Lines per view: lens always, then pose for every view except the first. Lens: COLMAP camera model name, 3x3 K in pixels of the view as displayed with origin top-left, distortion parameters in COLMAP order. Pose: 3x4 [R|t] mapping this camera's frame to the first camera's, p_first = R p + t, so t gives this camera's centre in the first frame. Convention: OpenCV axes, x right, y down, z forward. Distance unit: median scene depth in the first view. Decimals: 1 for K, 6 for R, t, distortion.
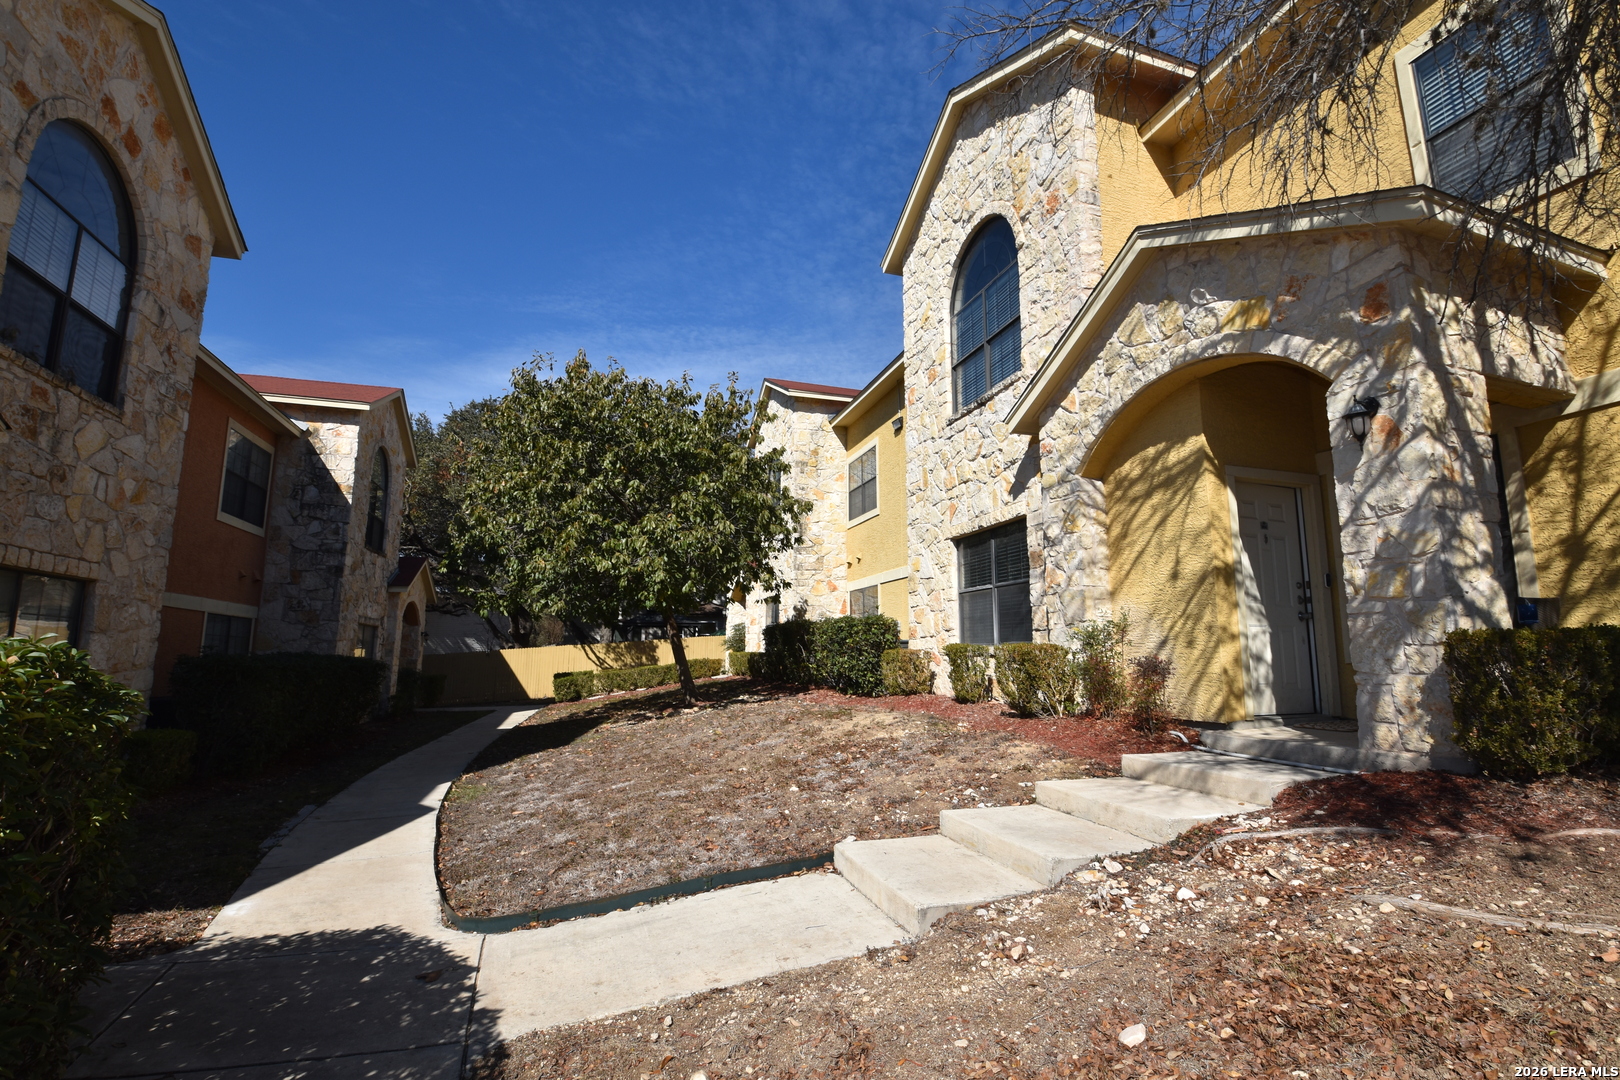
lens RADIAL K [[711.5, 0, 835.4], [0, 711.5, 544.2], [0, 0, 1]] dist [0.005760, -0.015949]
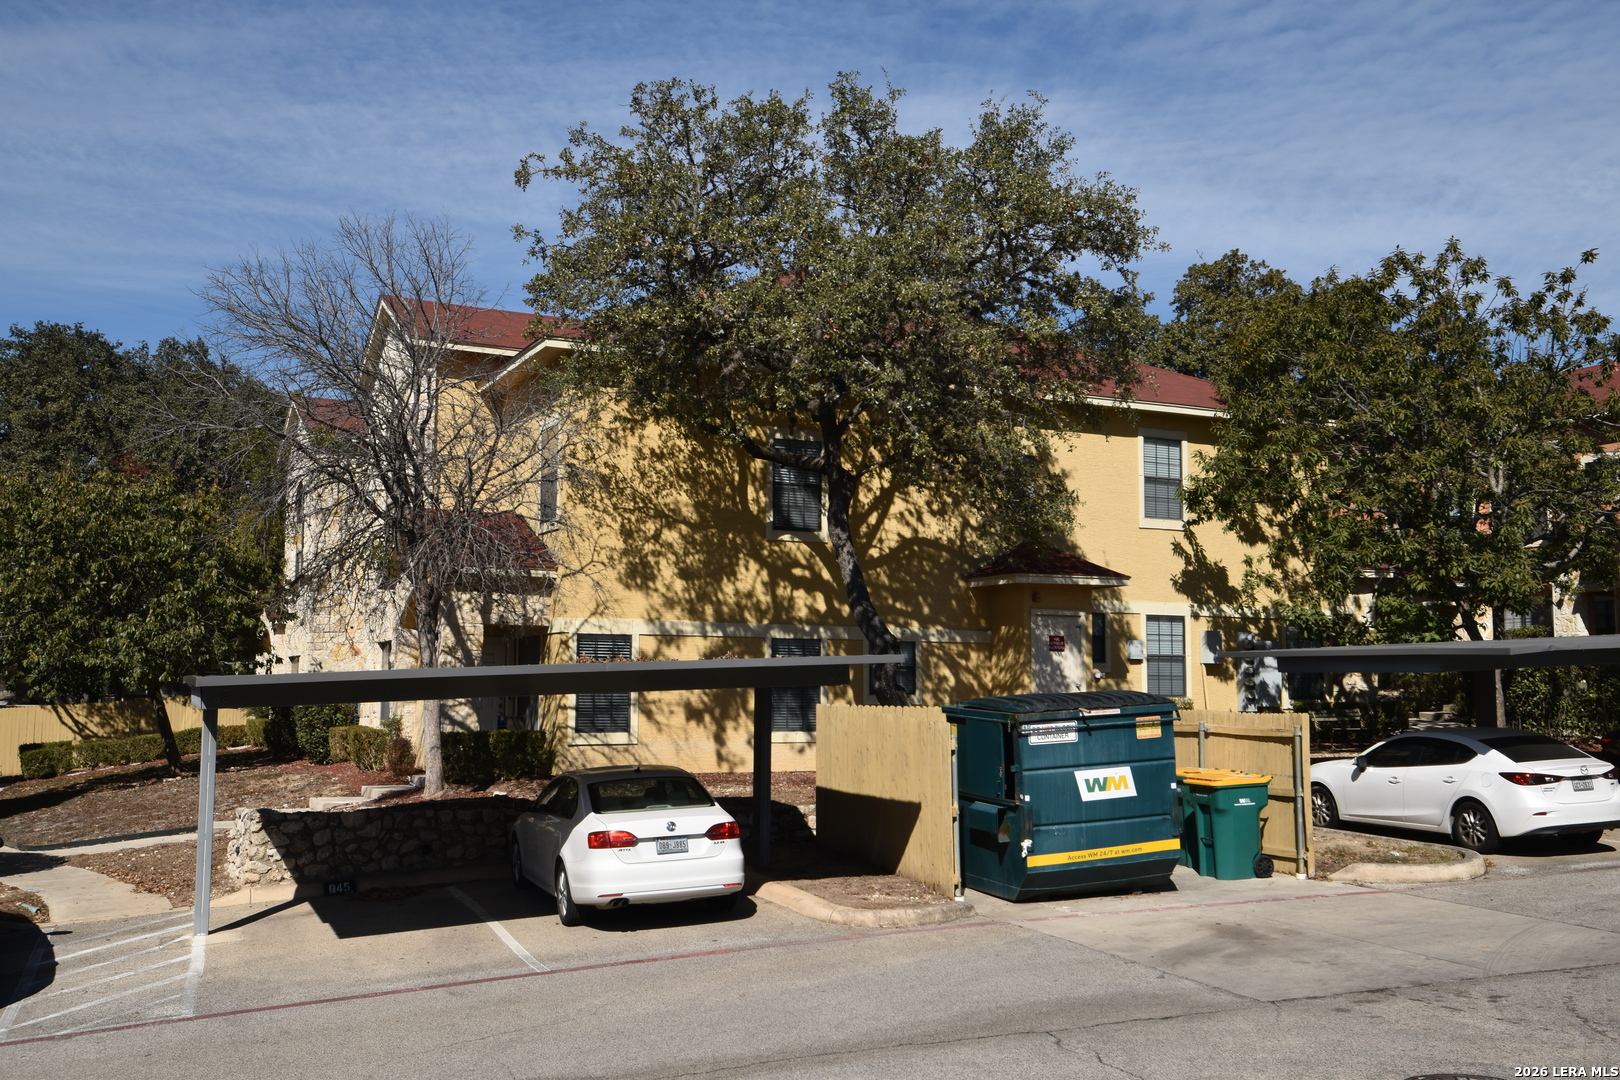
lens RADIAL K [[1767.1, 0, 893.6], [0, 1767.1, 508.6], [0, 0, 1]] dist [0.062599, 0.000000]
pose [[0.993154, 0.016427, 0.115651, 1.607290], [-0.022513, 0.998418, 0.051515, -0.981032], [-0.114622, -0.053766, 0.991953, -5.149605]]
